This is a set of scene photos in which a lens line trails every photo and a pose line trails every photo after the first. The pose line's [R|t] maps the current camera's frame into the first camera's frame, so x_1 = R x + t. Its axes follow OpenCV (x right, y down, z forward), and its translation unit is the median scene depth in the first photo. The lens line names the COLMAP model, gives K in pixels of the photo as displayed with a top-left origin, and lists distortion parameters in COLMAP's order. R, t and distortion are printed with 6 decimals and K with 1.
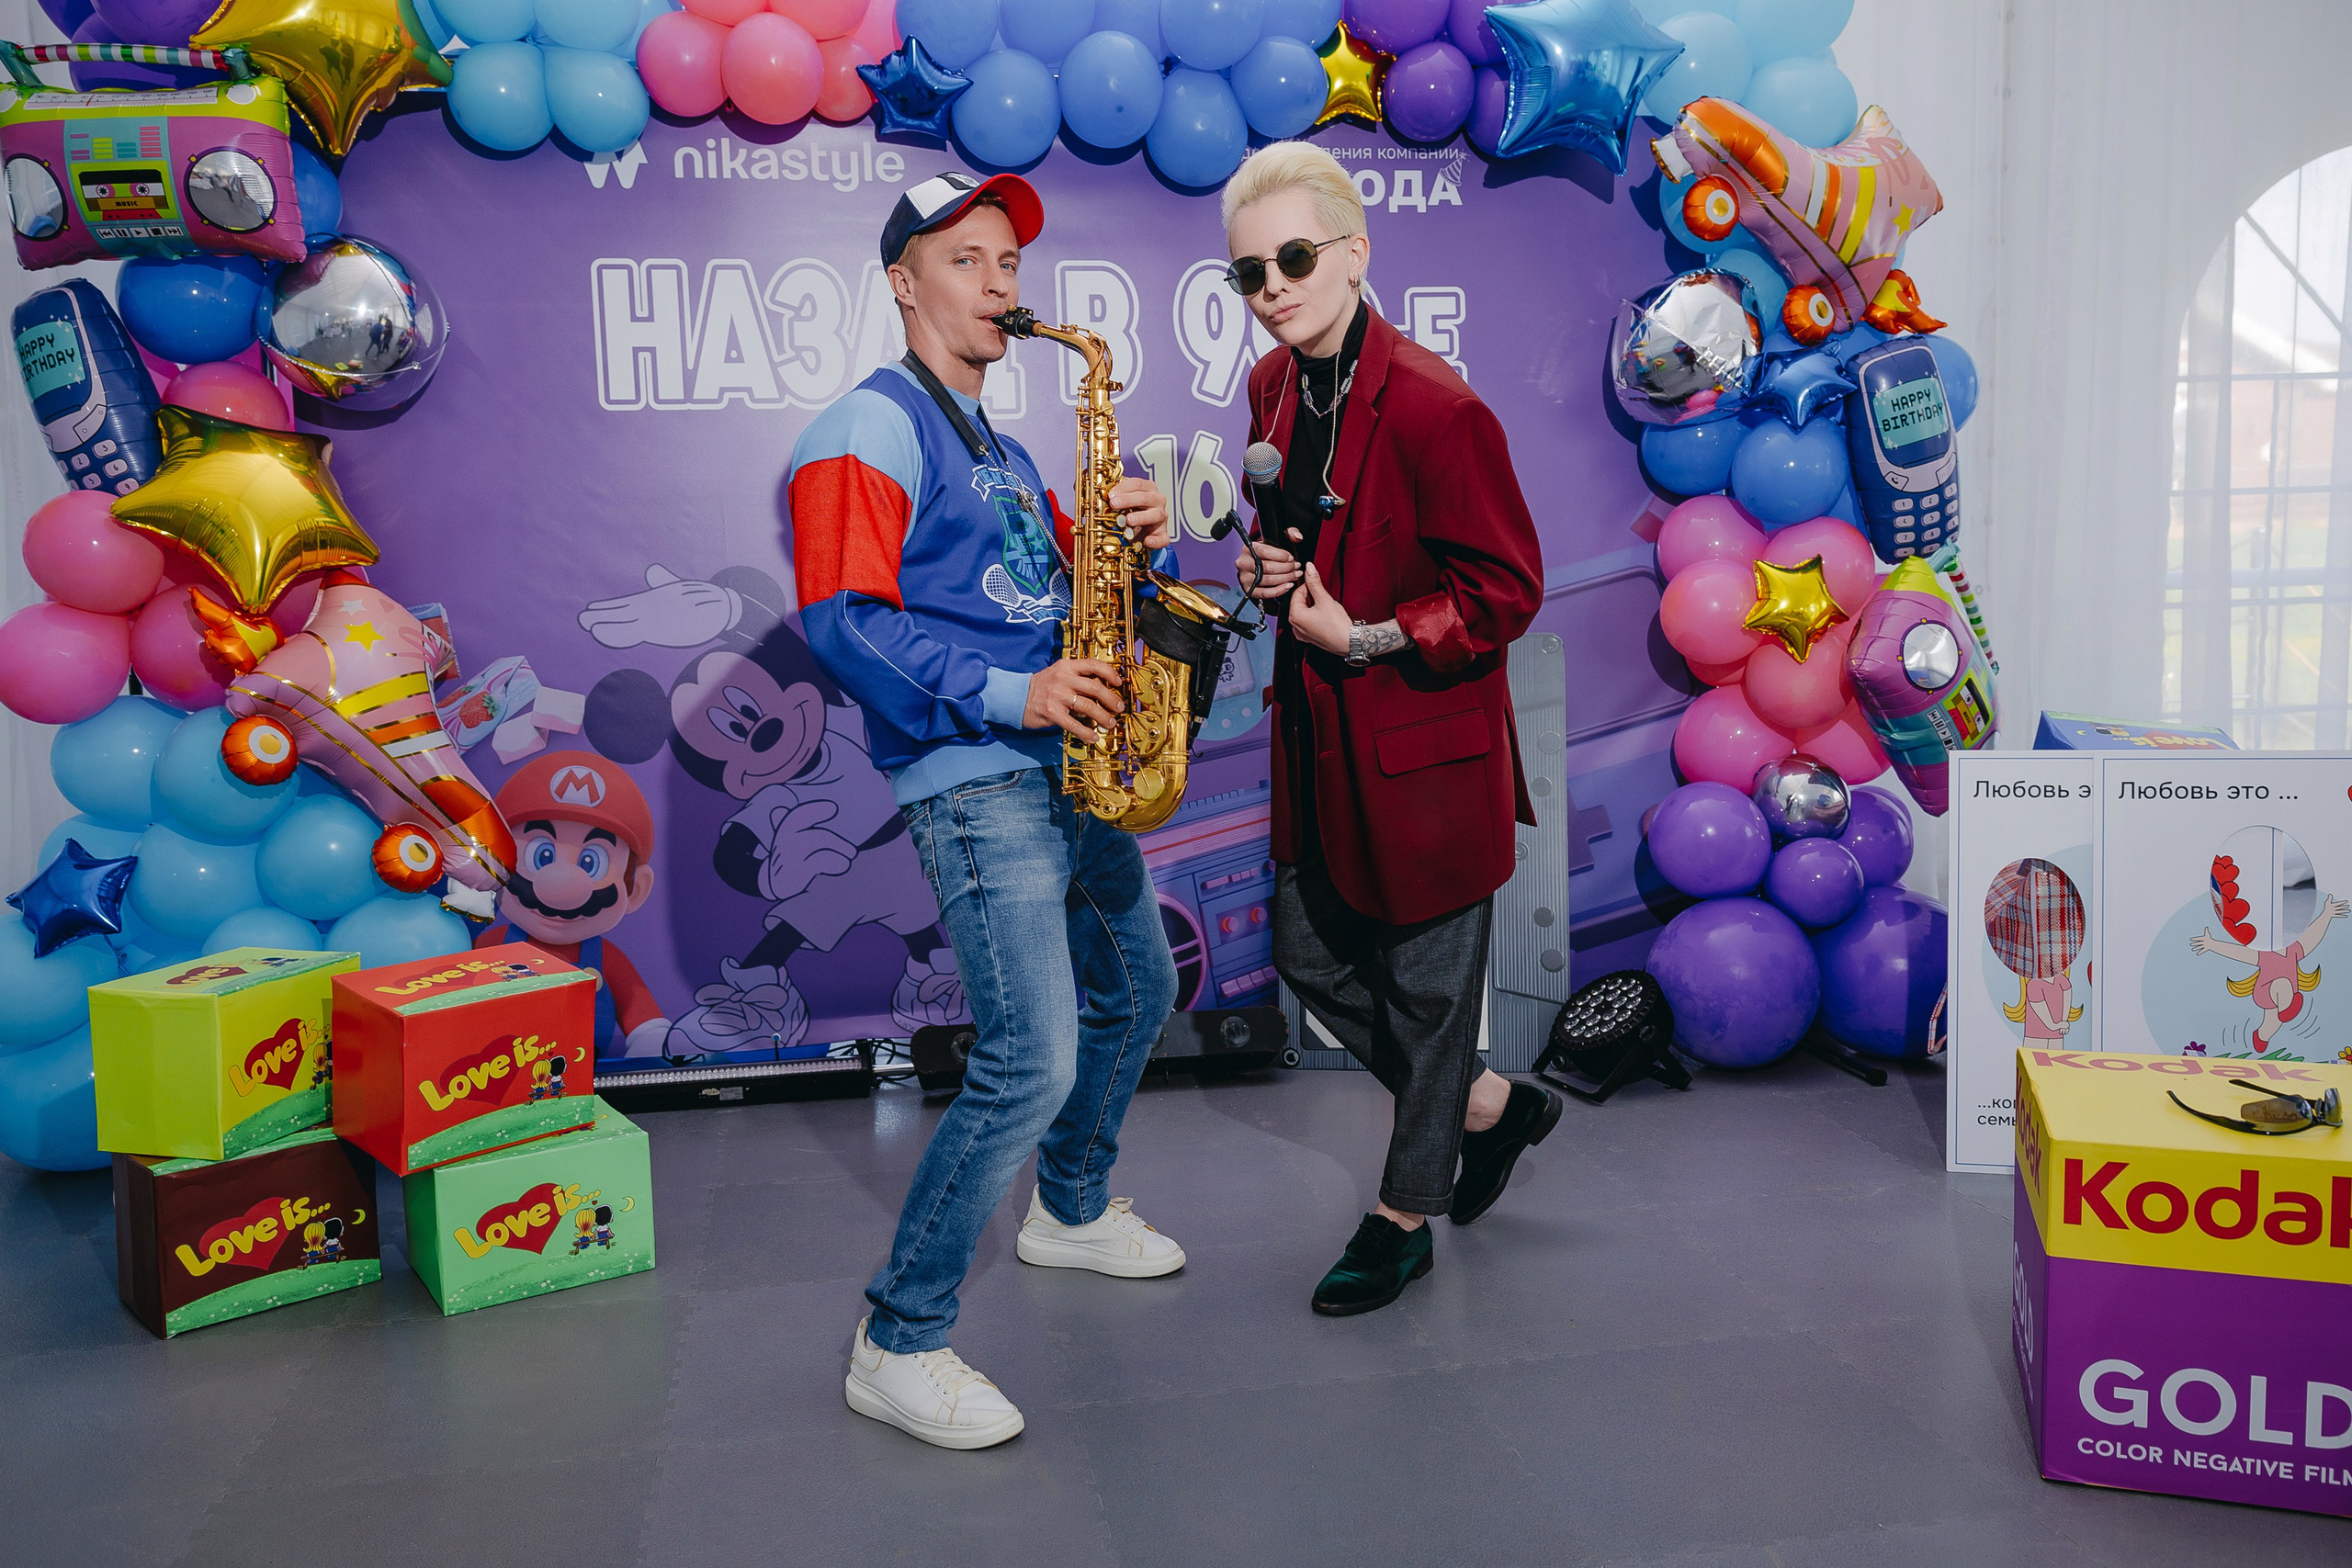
lens RADIAL K [[1923.7, 0, 1170.1], [0, 1923.7, 767.8], [0, 0, 1]] dist [0.019213, -0.001024]
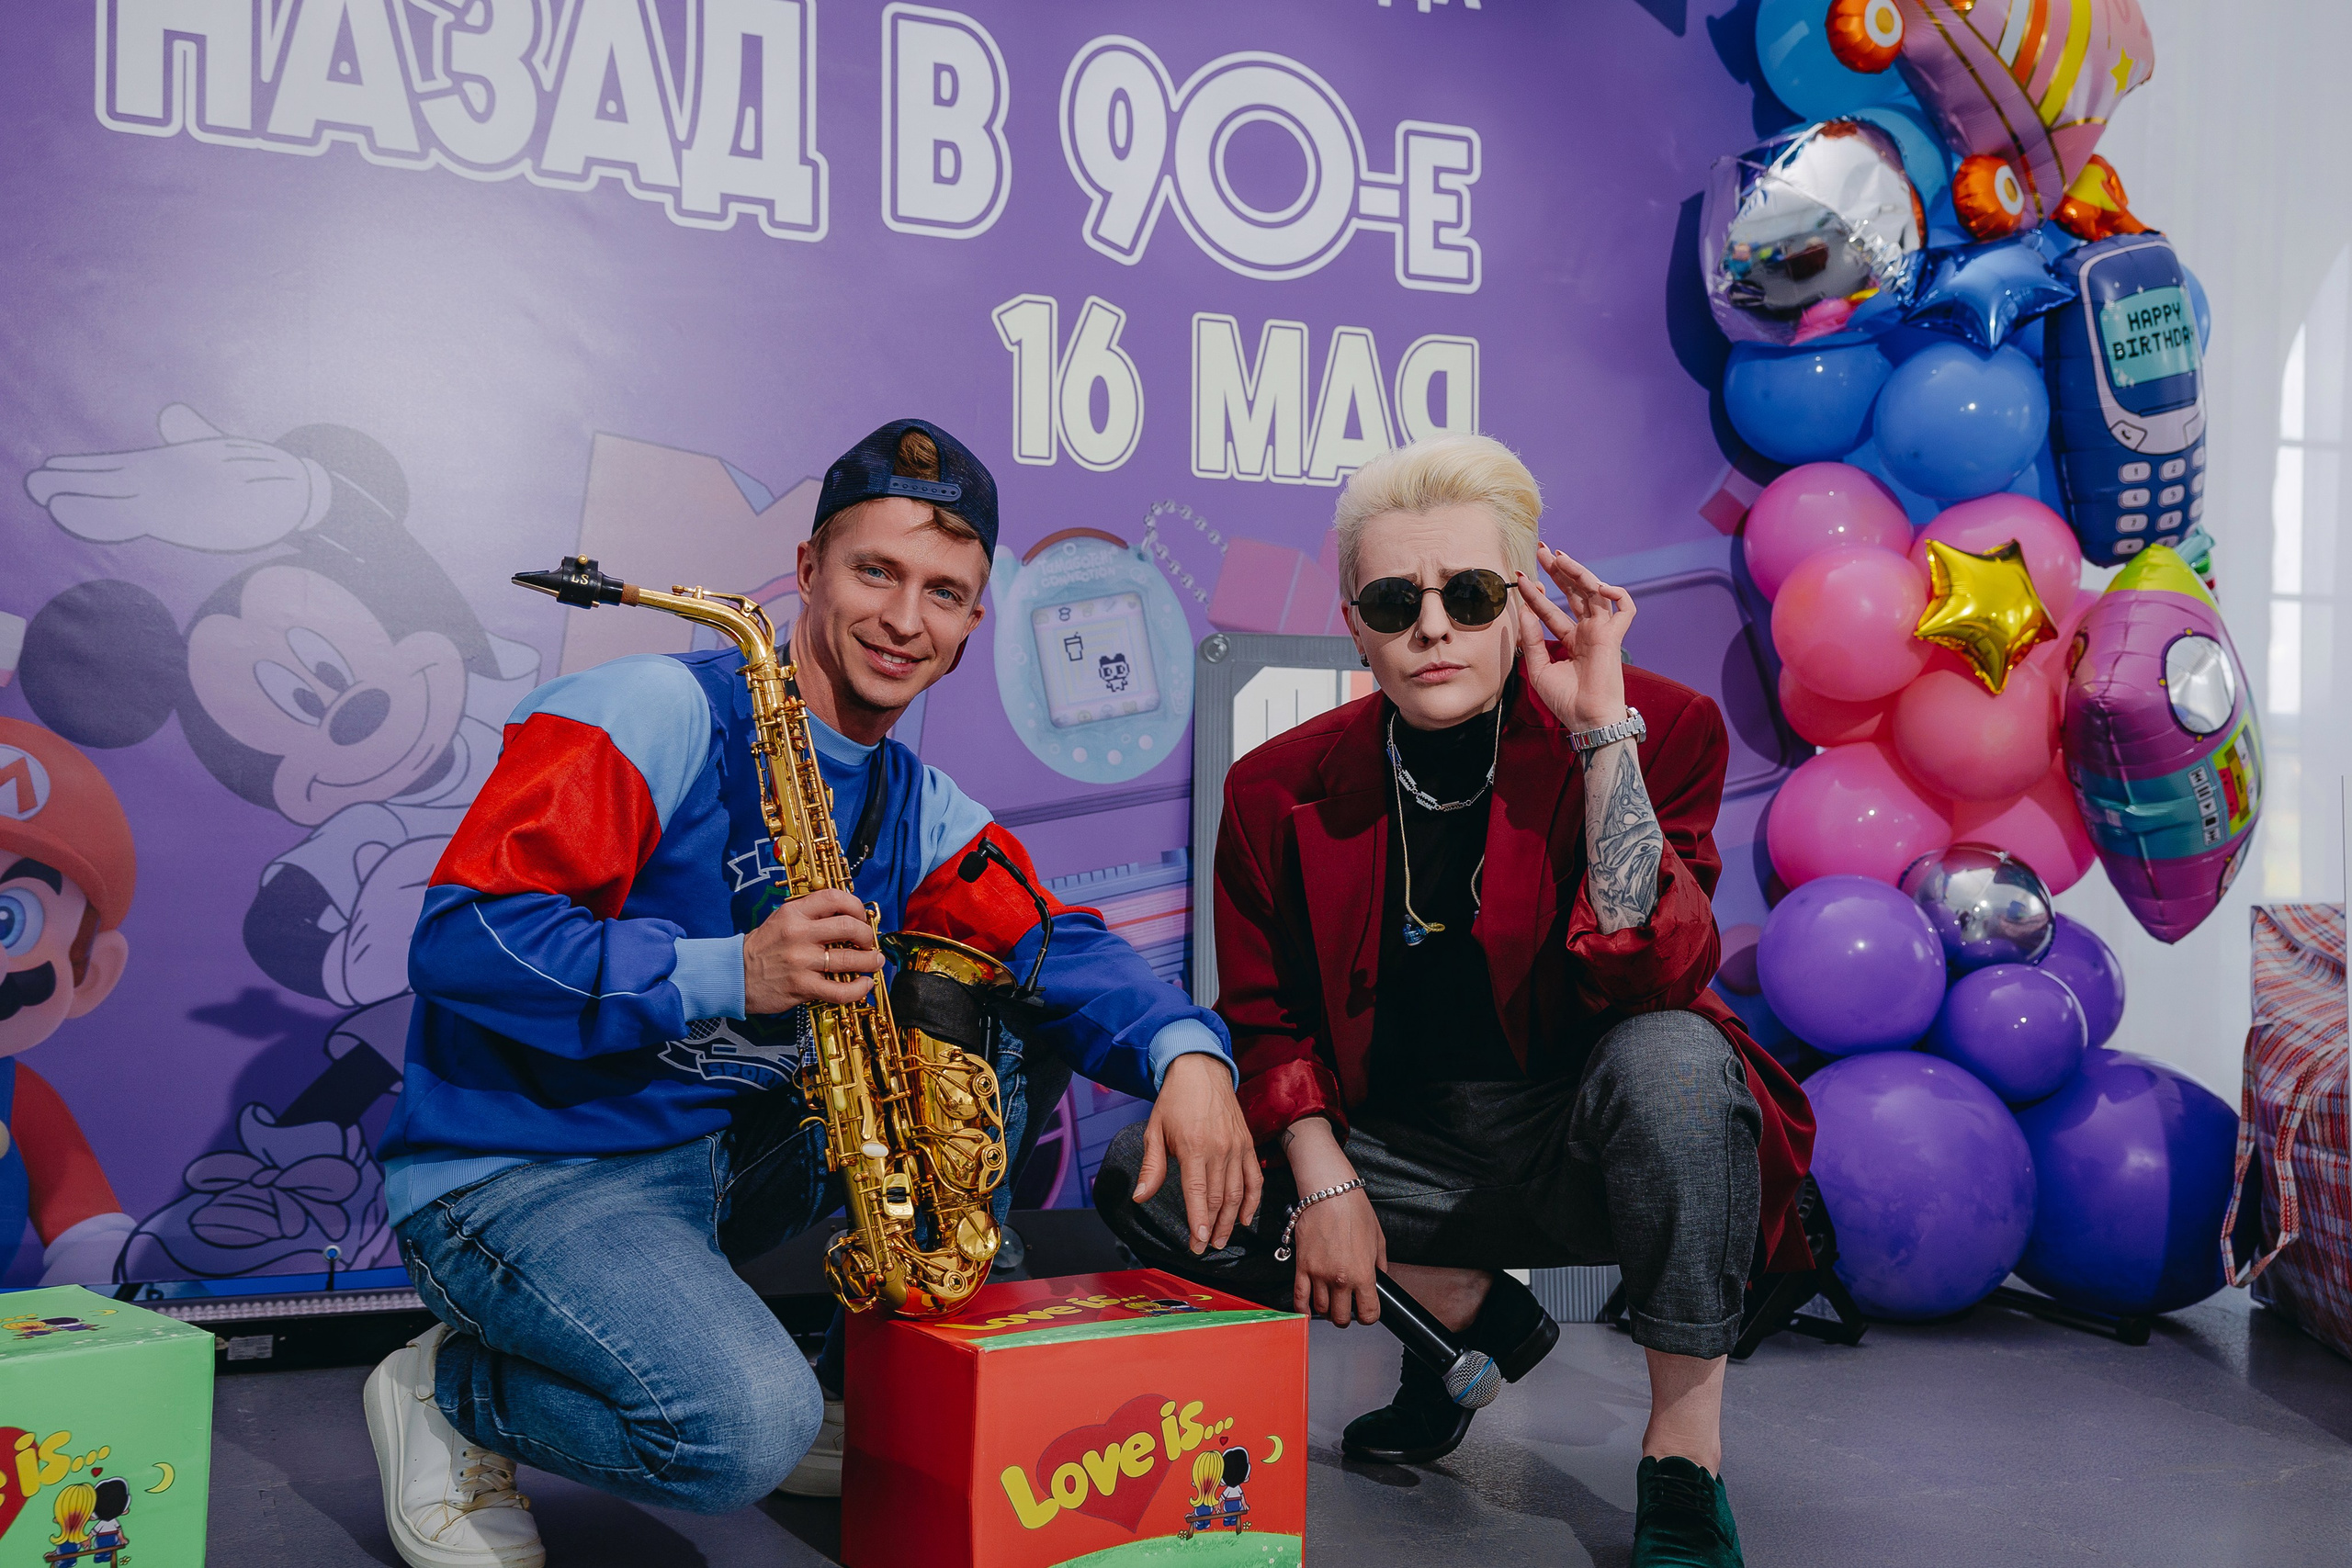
lens RADIAL K [[2565.7, 0, 1173.8], [0, 2565.7, 781.3], [0, 0, 1]] dist [0.170378, -0.199535]
pose [[0.977073, 0.053042, 0.206191, -0.132619], [-0.026075, 0.990991, -0.131369, 0.100253], [-0.211301, 0.122981, 0.969653, 0.194458]]
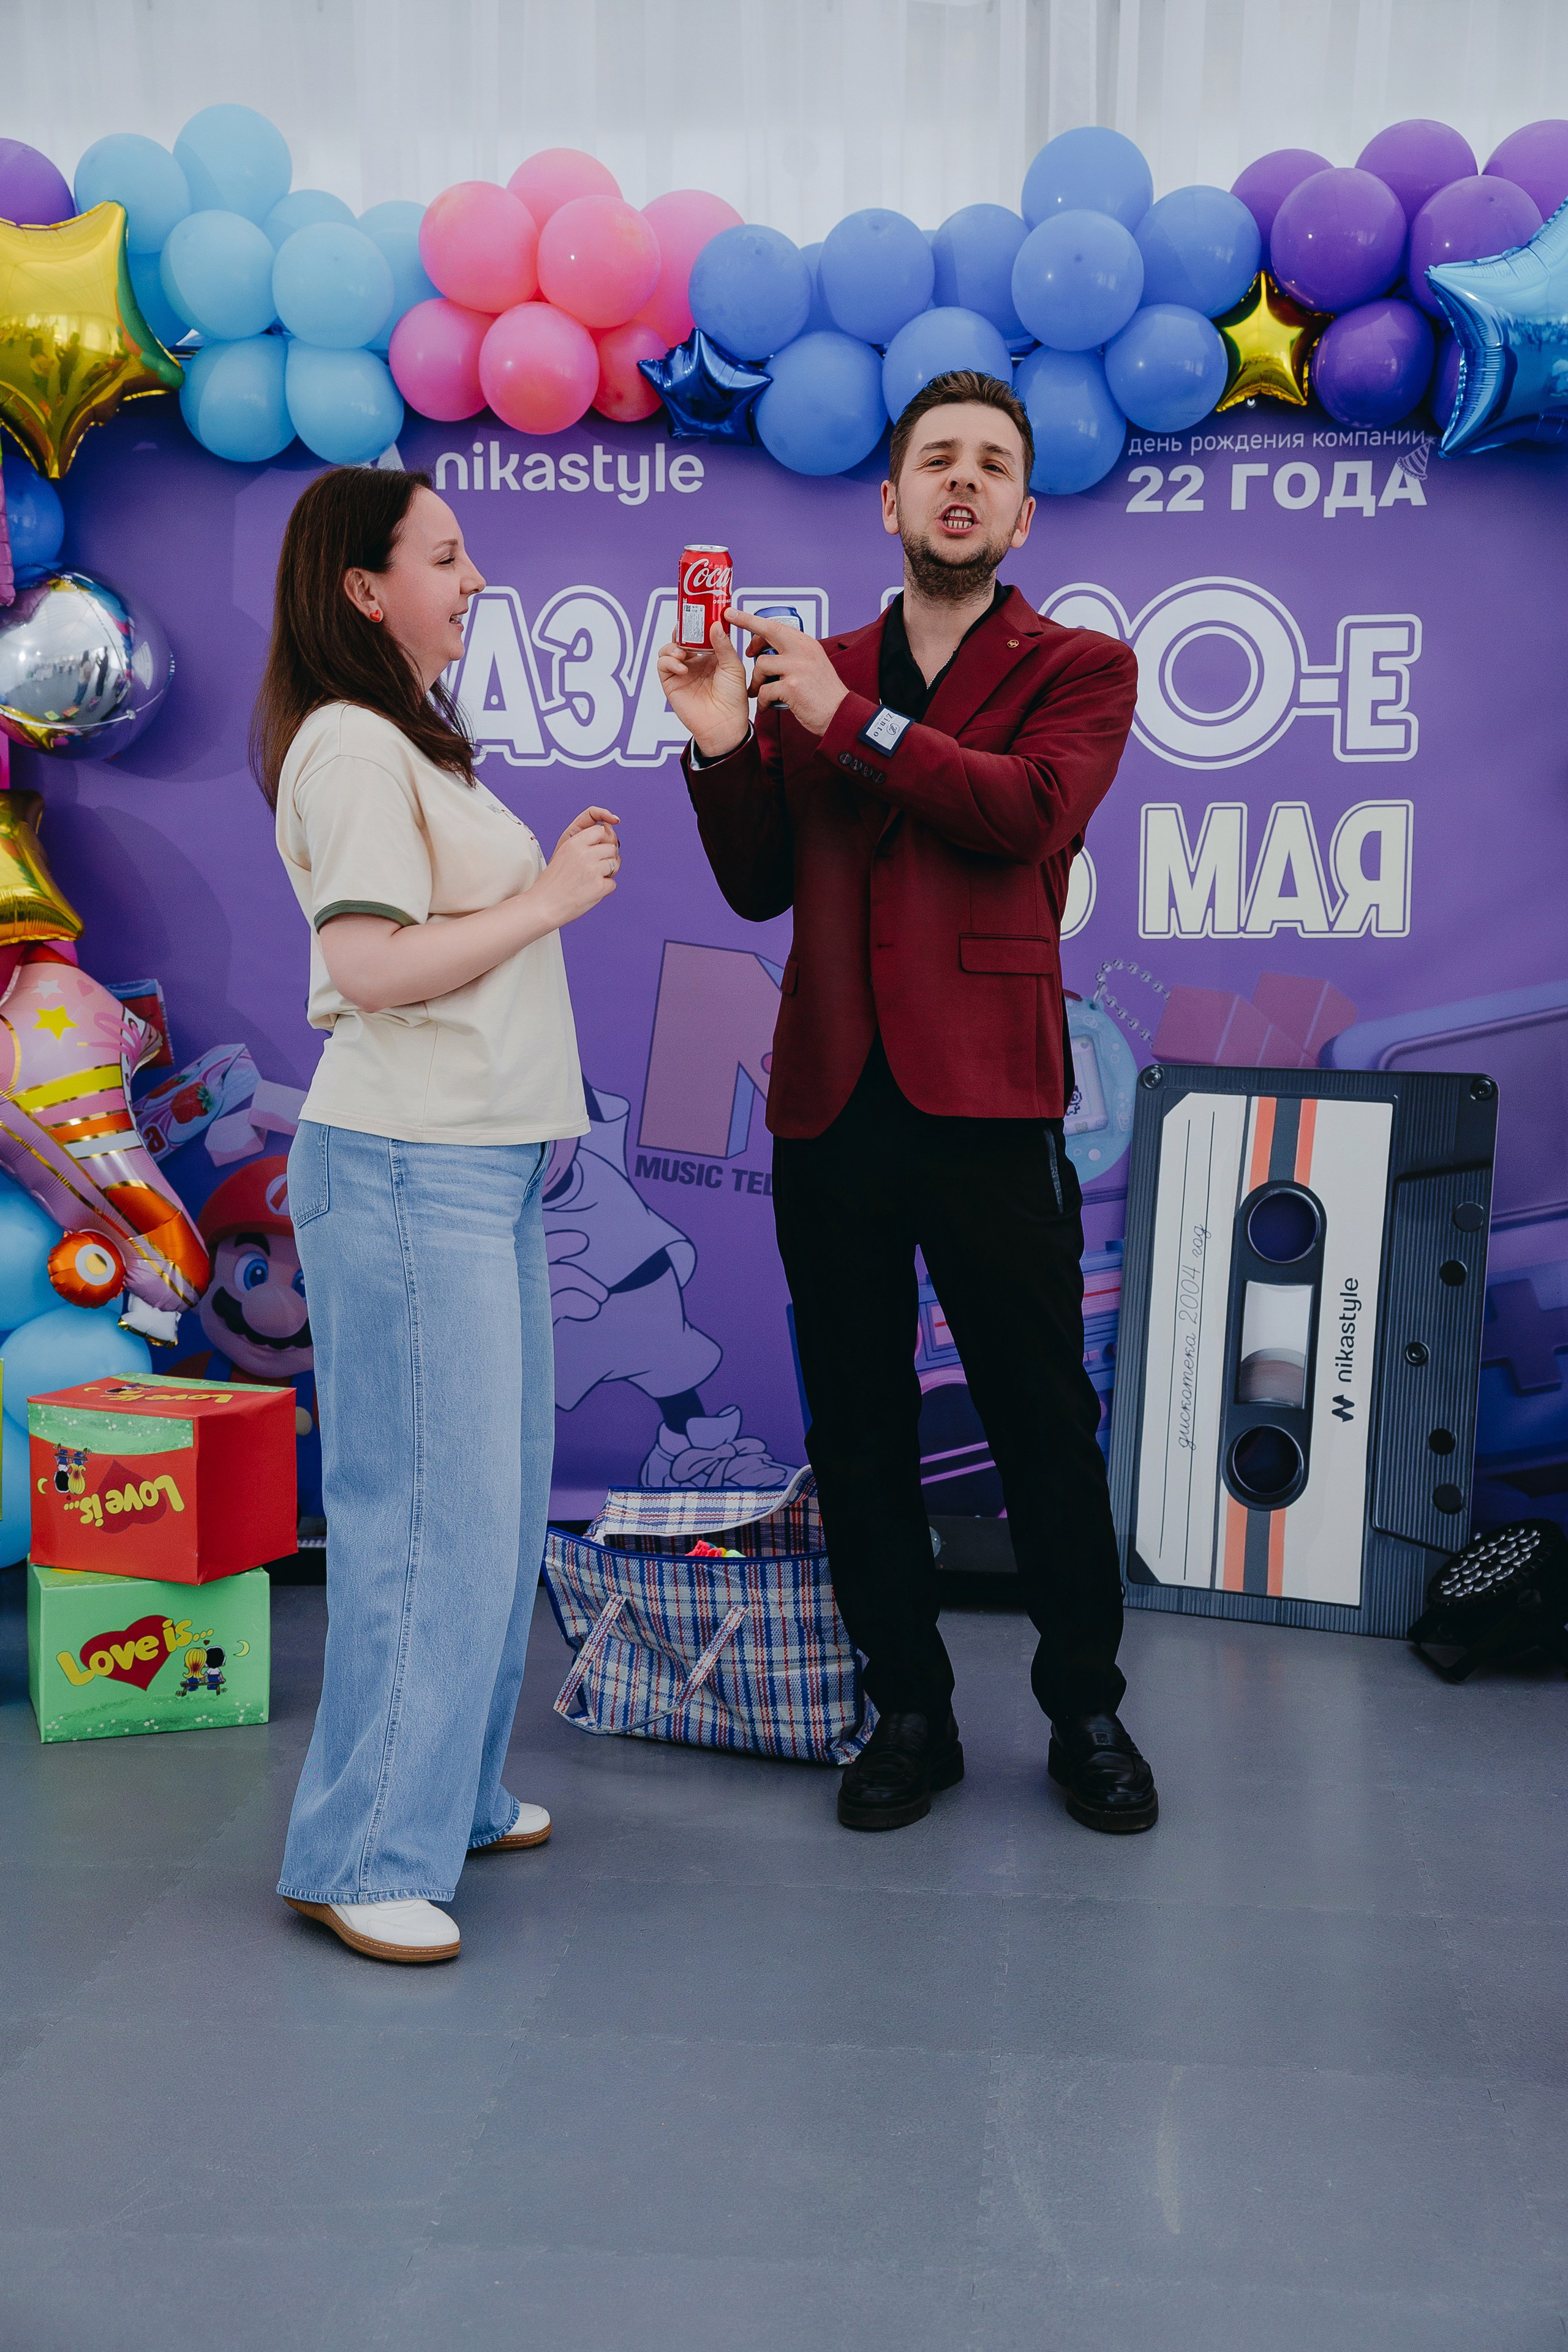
lens RADIAL K [[3398.8, 0, 754.0], [0, 3398.8, 1184.1], [0, 0, 1]] dist [0.513773, -1.265343]
pose [[0.960698, 0.062523, -0.270464, 0.306785], [-0.061325, 0.998035, 0.012887, -0.028402], [0.270738, 0.004206, 0.962644, -0.427516]]
